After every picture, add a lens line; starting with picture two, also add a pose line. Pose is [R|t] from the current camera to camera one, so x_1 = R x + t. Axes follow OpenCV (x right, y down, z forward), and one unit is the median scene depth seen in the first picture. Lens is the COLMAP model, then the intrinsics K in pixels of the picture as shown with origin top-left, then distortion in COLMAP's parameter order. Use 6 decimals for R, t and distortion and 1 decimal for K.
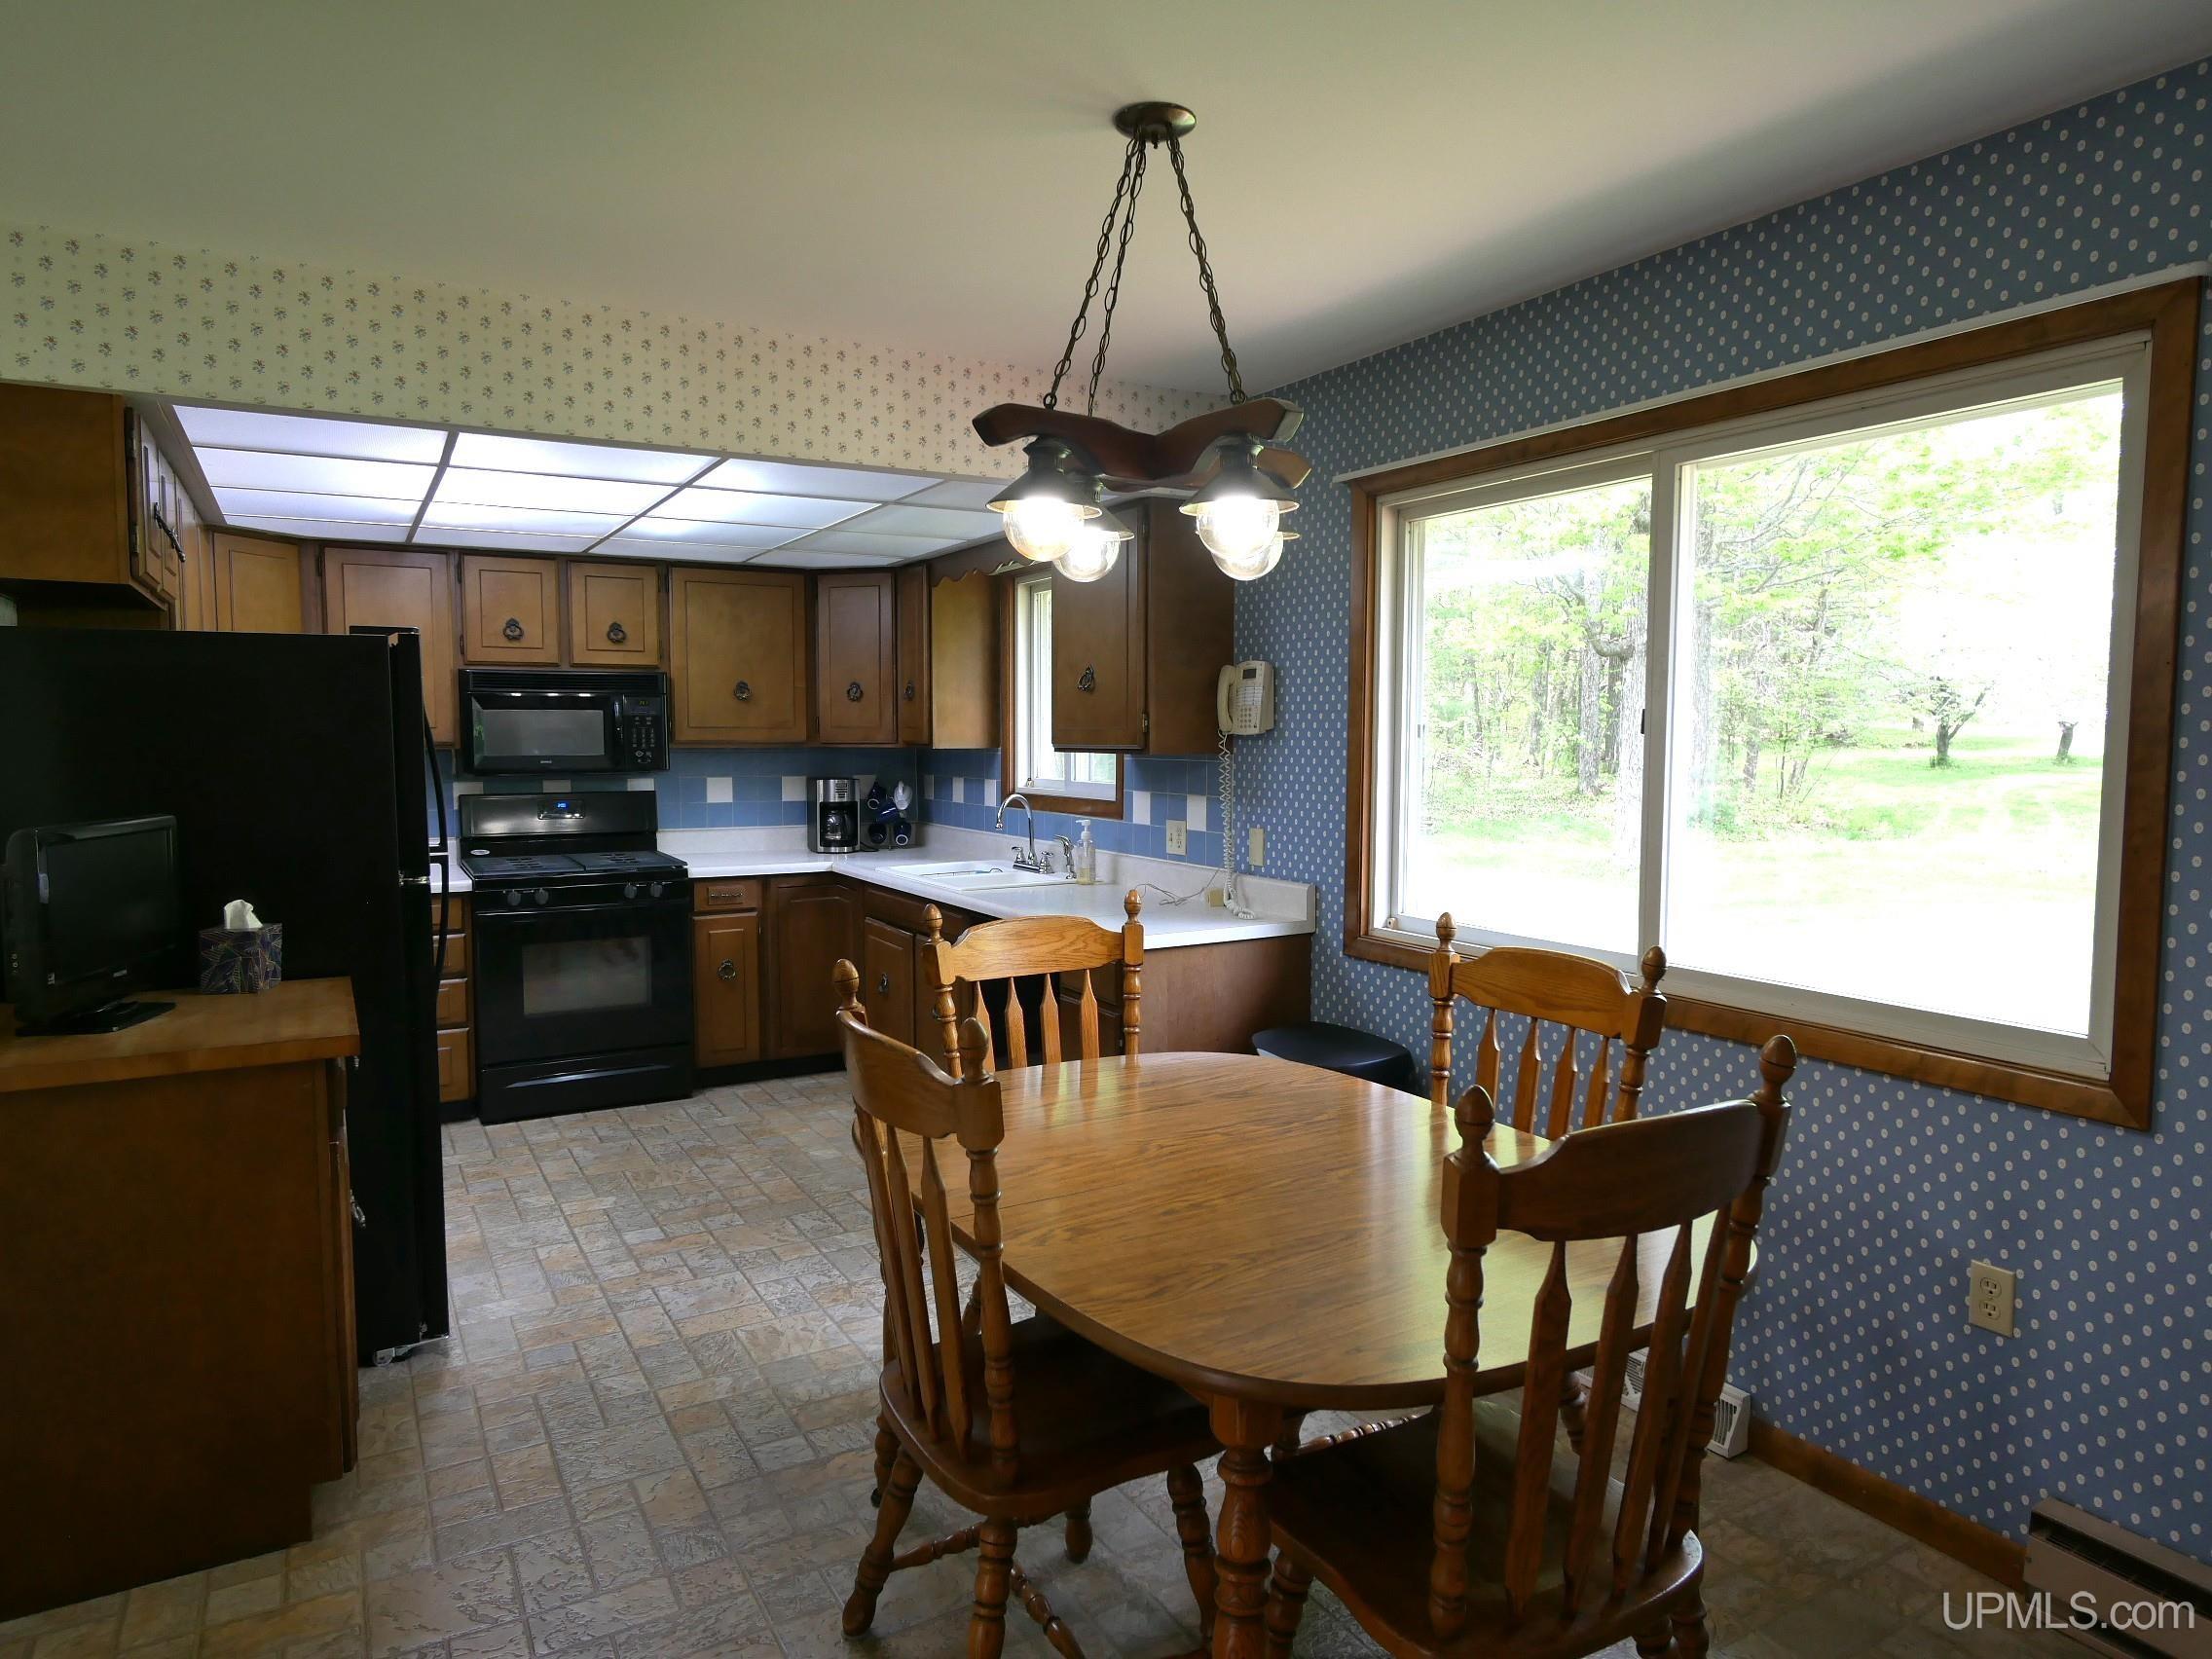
lens RADIAL K [[1361.2, 0, 1106.0], [0, 1361.2, 829.5], [0, 0, 1]] dist [0.002287, 0.000602]
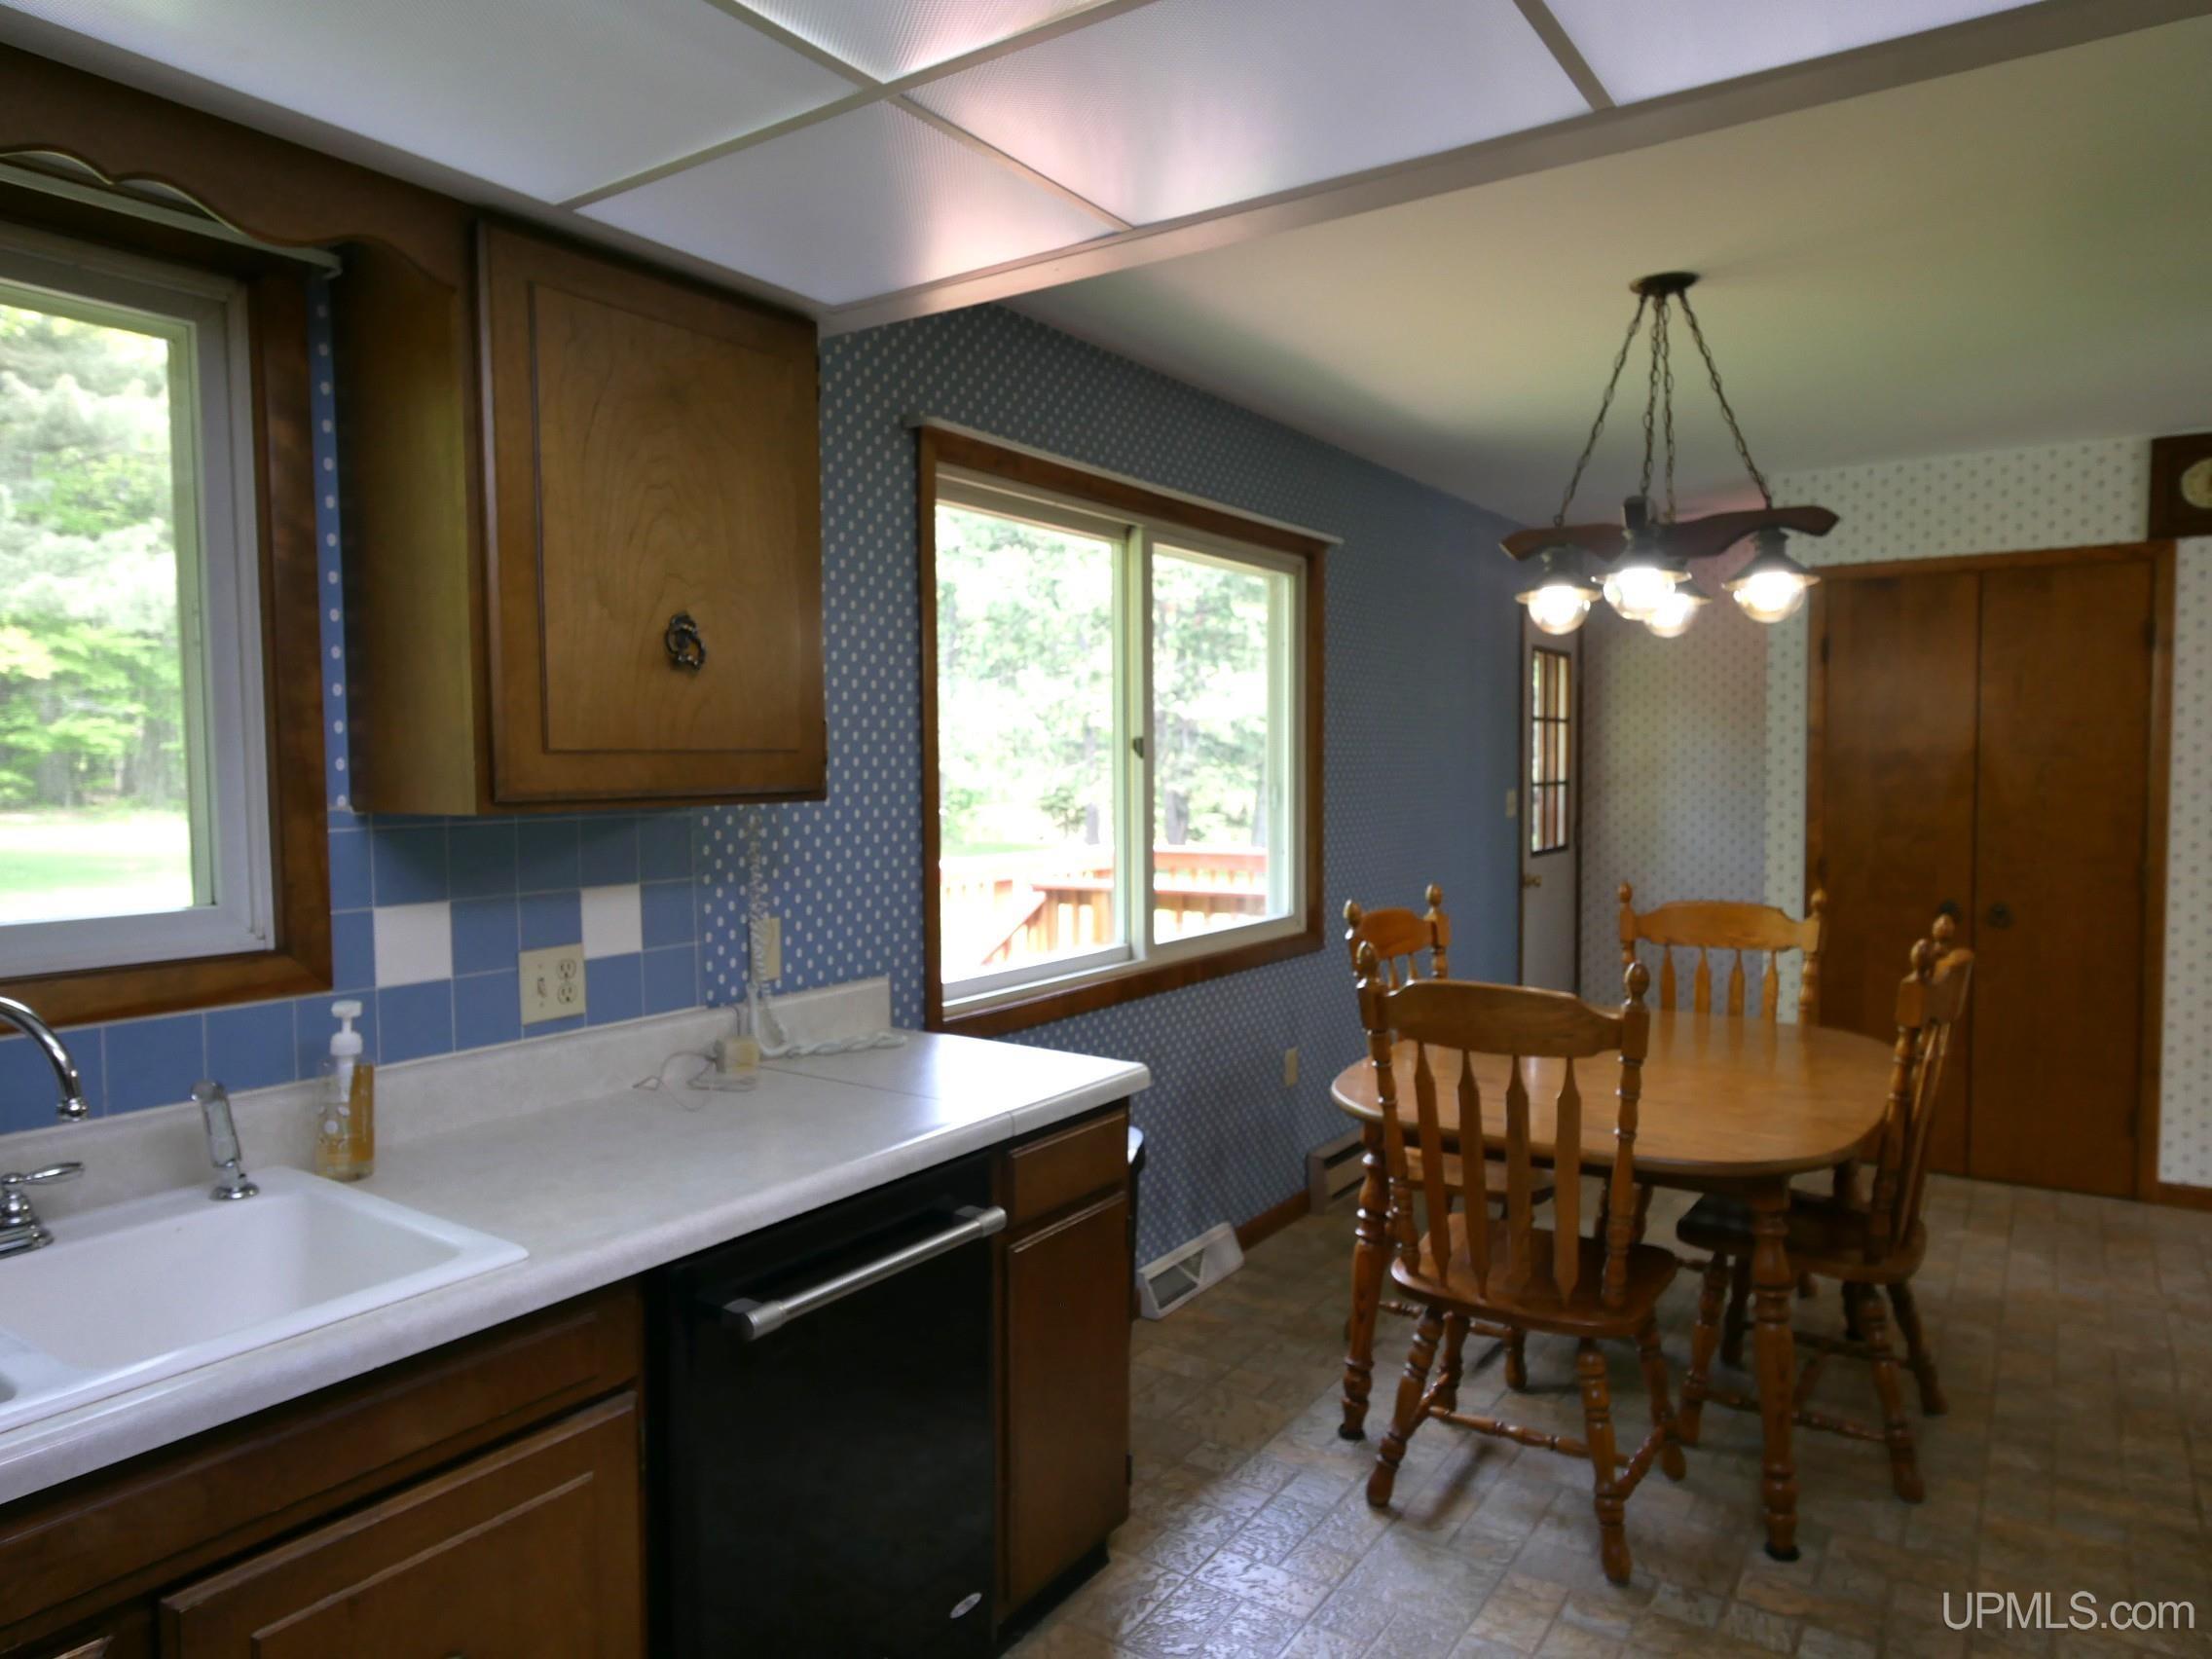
lens RADIAL K [[1409.7, 0, 1106.0], [0, 1409.7, 829.5], [0, 0, 1]] dist [-0.000171, -0.000318]
pose [[-0.435787, -0.045515, 0.898898, -0.389615], [0.069545, 0.994032, 0.084048, -0.062225], [-0.897359, 0.099141, -0.430021, 0.854066]]
